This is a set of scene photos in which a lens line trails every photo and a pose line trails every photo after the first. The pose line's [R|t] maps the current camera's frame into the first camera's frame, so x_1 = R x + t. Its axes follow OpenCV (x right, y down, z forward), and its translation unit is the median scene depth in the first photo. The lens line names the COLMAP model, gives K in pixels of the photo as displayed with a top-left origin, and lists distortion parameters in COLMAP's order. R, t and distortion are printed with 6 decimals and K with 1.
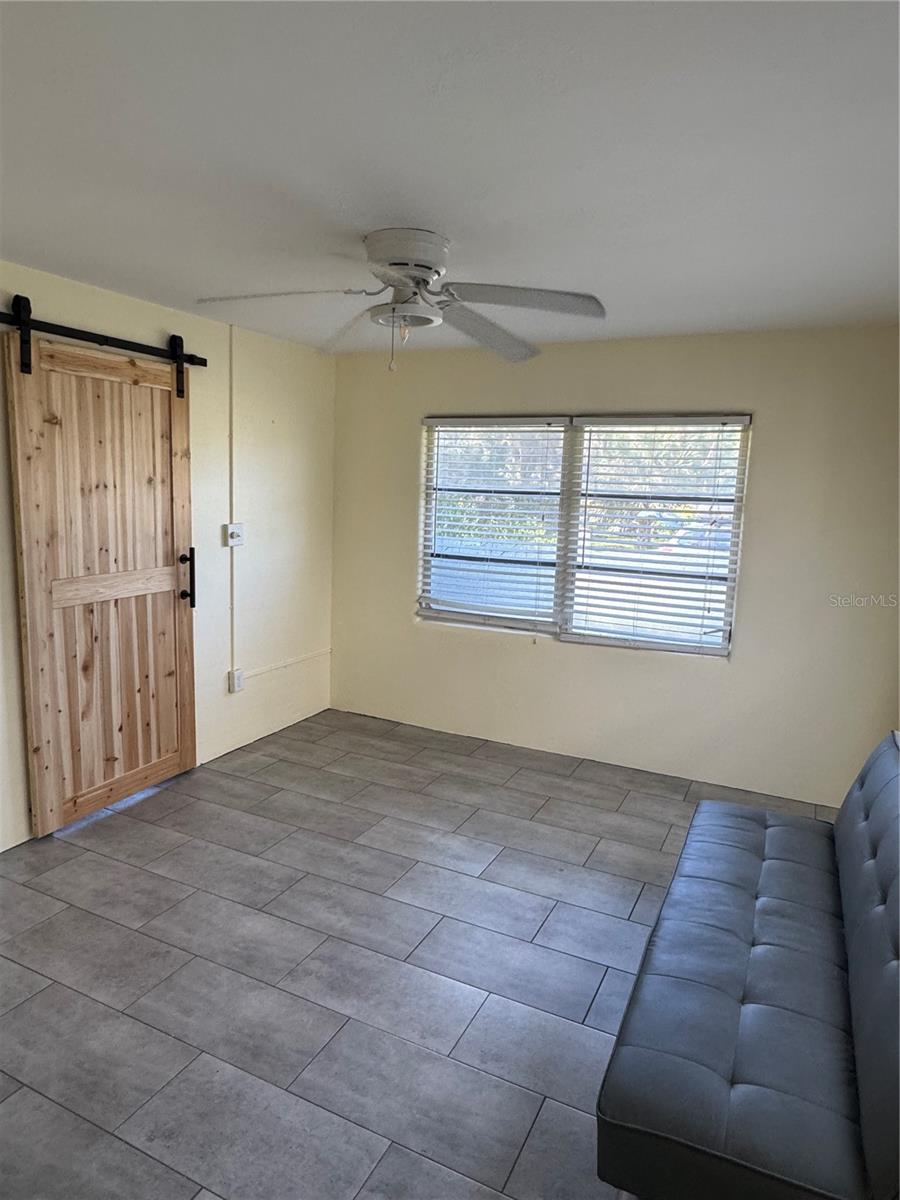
lens RADIAL K [[740.2, 0, 444.3], [0, 740.2, 598.4], [0, 0, 1]] dist [0.000056, -0.000432]
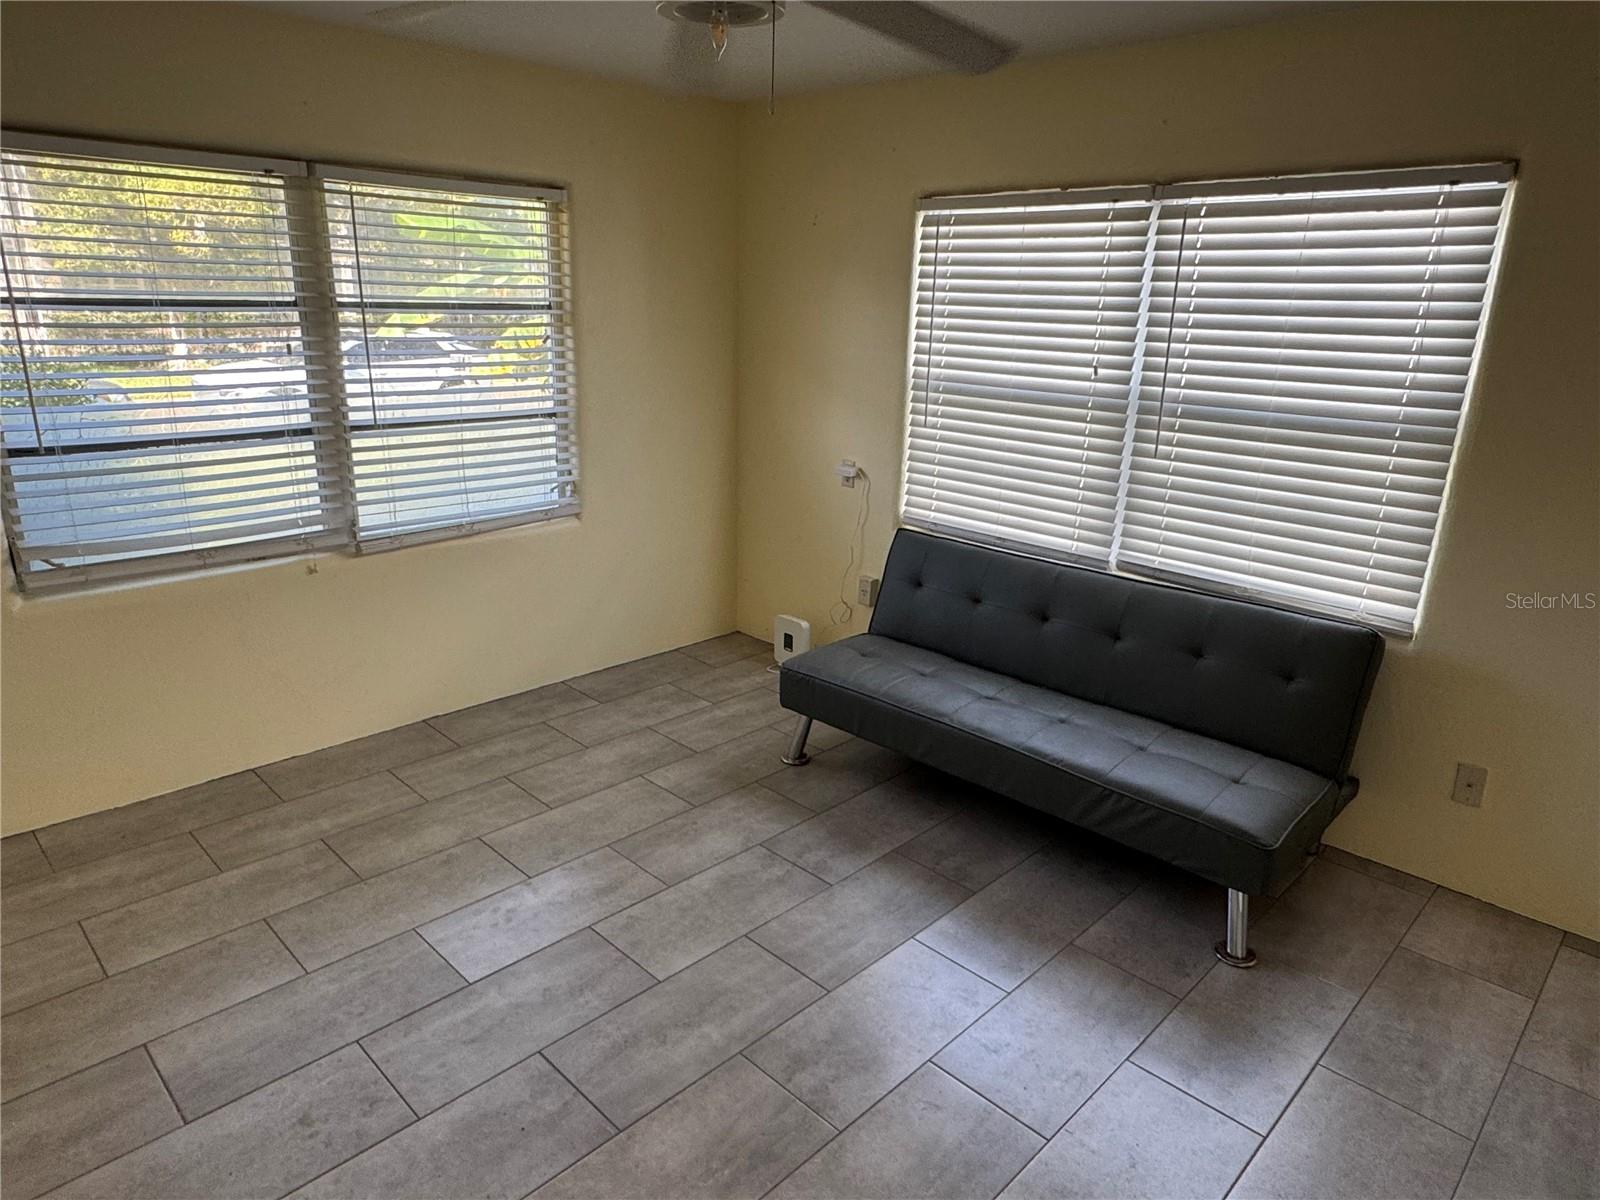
lens RADIAL K [[986.9, 0, 795.0], [0, 986.9, 607.8], [0, 0, 1]] dist [0.000056, -0.000432]
pose [[0.324839, -0.309620, 0.893653, -0.489084], [0.130431, 0.950532, 0.281915, -0.088207], [-0.936732, 0.024983, 0.349154, 0.408906]]
